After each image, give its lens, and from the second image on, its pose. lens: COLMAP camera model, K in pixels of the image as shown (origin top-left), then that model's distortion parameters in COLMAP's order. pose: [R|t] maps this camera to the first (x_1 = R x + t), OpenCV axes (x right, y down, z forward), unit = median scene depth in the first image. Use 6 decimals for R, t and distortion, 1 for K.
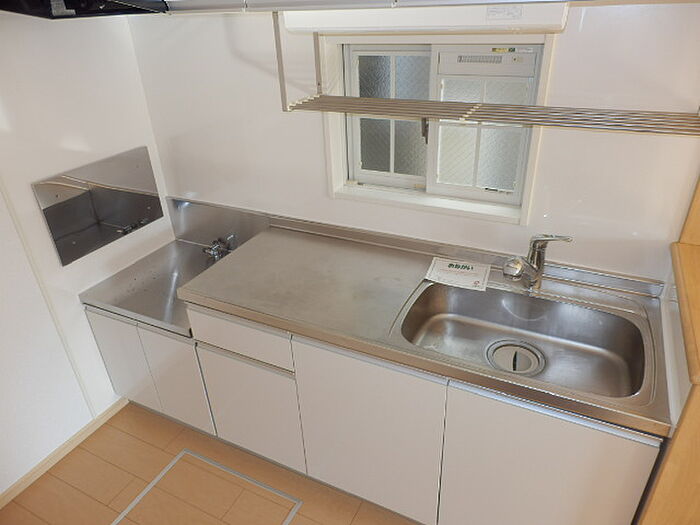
lens RADIAL K [[489.9, 0, 345.8], [0, 489.9, 262.7], [0, 0, 1]] dist [-0.002472, 0.005620]
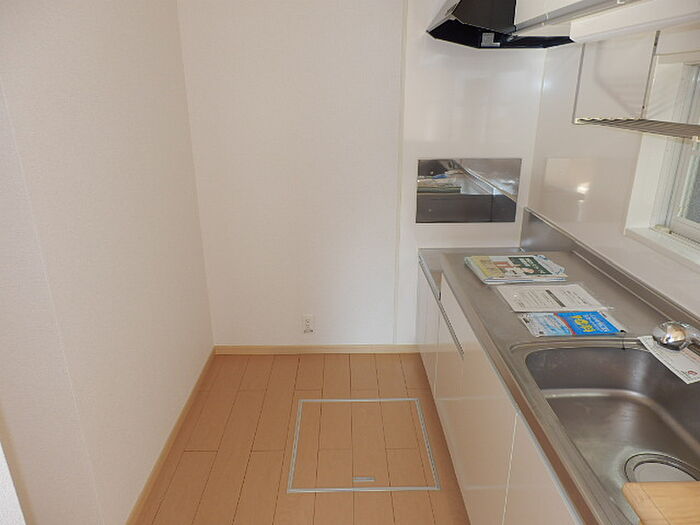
lens RADIAL K [[489.9, 0, 349.9], [0, 489.9, 257.6], [0, 0, 1]] dist [-0.002472, 0.005620]
pose [[0.455217, 0.325447, -0.828771, 0.534747], [-0.443881, 0.889840, 0.105619, 0.033418], [0.771847, 0.319796, 0.549530, 0.157446]]
